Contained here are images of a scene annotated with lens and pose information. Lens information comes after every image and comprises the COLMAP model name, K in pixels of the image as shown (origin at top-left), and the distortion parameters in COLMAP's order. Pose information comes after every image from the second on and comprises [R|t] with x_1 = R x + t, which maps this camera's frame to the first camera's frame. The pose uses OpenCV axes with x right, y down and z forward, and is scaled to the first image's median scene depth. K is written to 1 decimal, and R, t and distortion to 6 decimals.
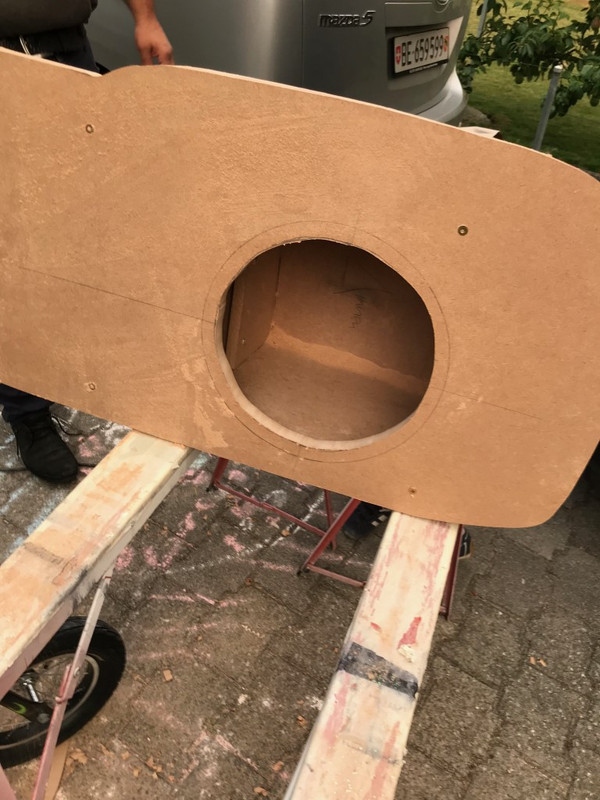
lens RADIAL K [[658.4, 0, 304.0], [0, 658.4, 401.4], [0, 0, 1]] dist [0.015691, -0.035542]
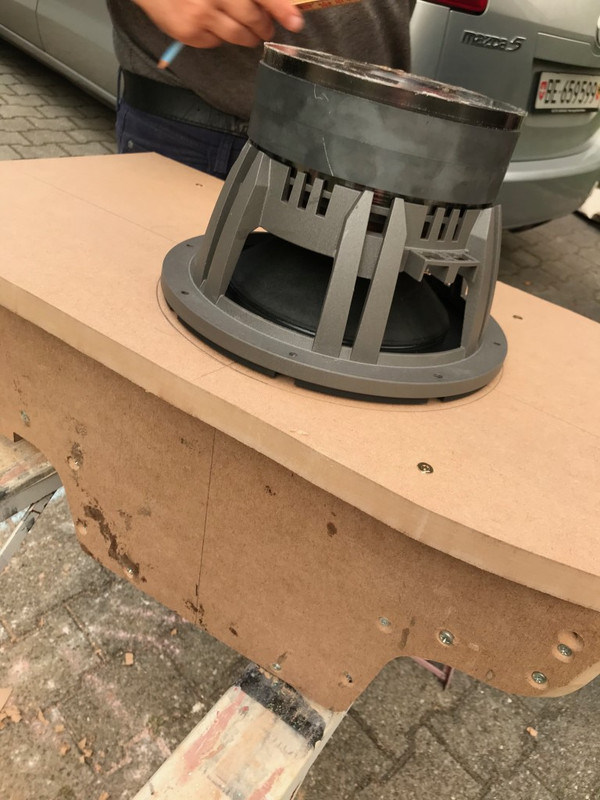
lens RADIAL K [[658.4, 0, 294.7], [0, 658.4, 398.9], [0, 0, 1]] dist [0.015691, -0.035542]
pose [[0.962484, 0.225658, -0.150674, 0.074388], [-0.233233, 0.971811, -0.034422, 0.033809], [0.138659, 0.068273, 0.987984, 0.081945]]
